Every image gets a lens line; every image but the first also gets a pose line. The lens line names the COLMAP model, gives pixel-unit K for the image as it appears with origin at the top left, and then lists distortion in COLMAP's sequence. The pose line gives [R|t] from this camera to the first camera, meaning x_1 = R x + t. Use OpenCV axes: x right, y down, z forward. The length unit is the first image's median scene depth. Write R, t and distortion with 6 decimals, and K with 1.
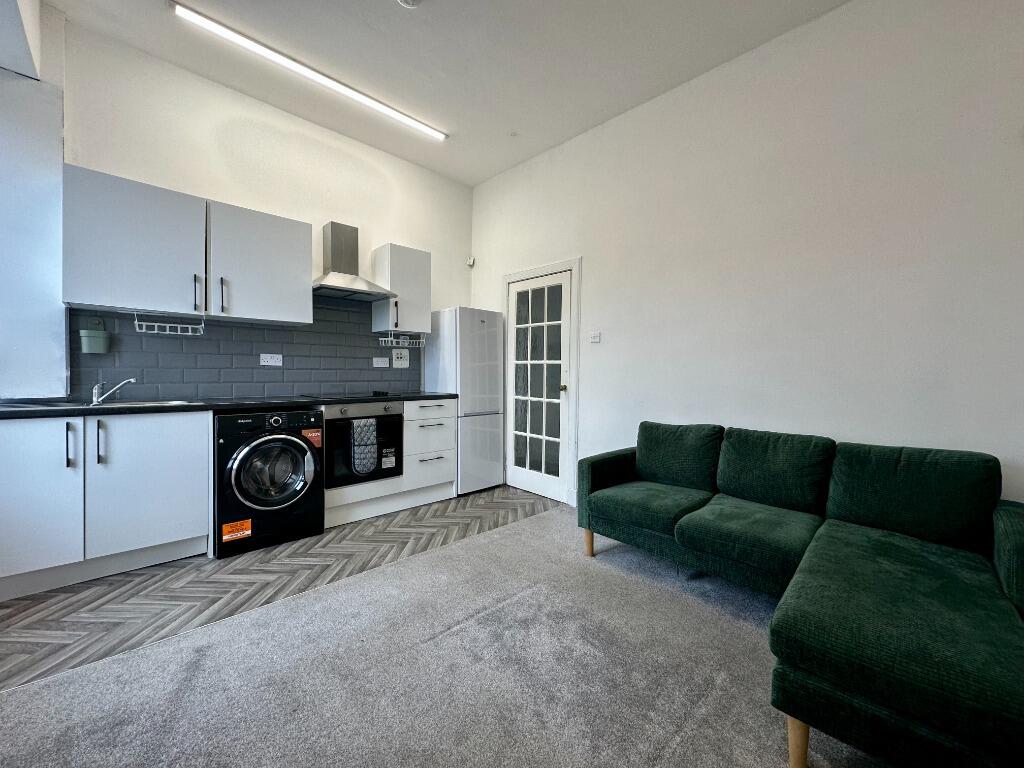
lens RADIAL K [[406.0, 0, 510.4], [0, 406.0, 383.2], [0, 0, 1]] dist [-0.001797, -0.000247]
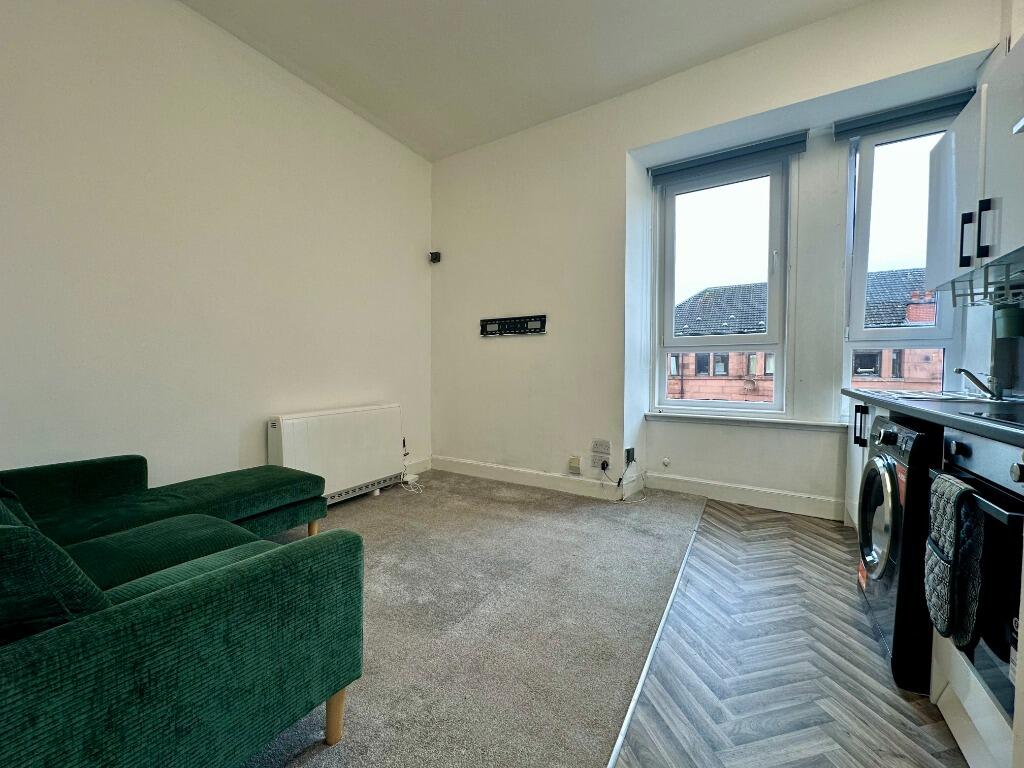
lens RADIAL K [[406.0, 0, 510.4], [0, 406.0, 383.2], [0, 0, 1]] dist [-0.001797, -0.000247]
pose [[-0.968174, -0.007092, -0.250179, 0.103539], [-0.022902, 0.997915, 0.060343, -0.008051], [0.249230, 0.064153, -0.966317, 1.259082]]
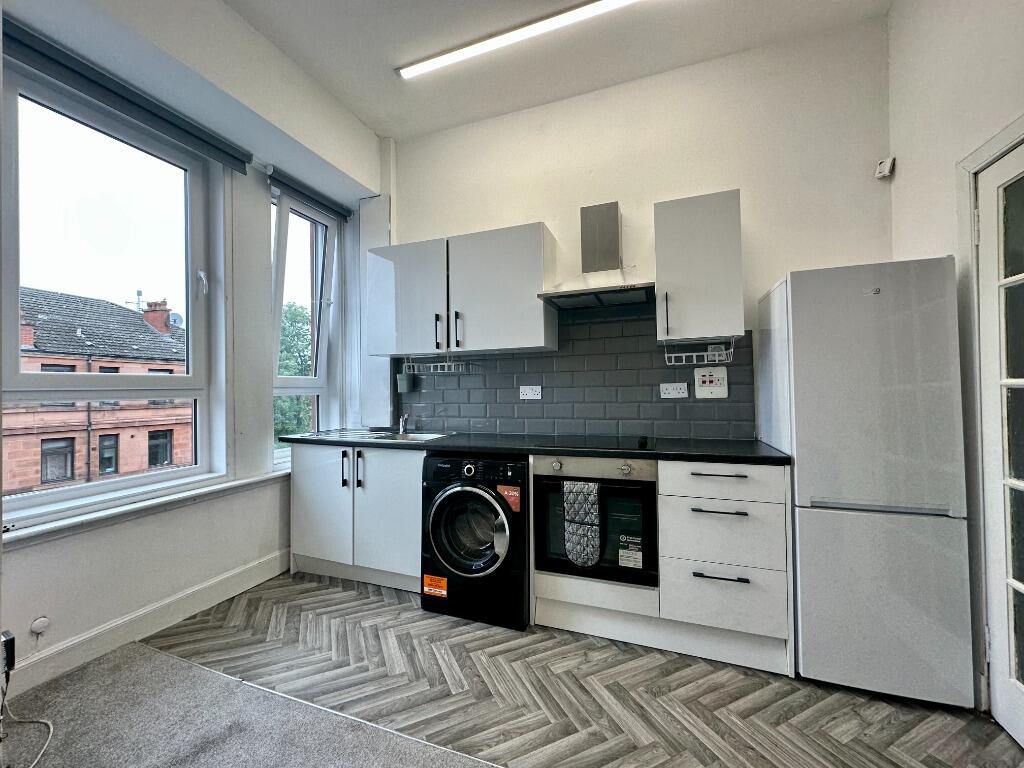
lens RADIAL K [[406.0, 0, 510.4], [0, 406.0, 383.2], [0, 0, 1]] dist [-0.001797, -0.000247]
pose [[0.436580, -0.029619, -0.899178, 0.190210], [-0.006071, 0.999338, -0.035865, -0.048623], [0.899645, 0.021117, 0.436111, 0.615675]]
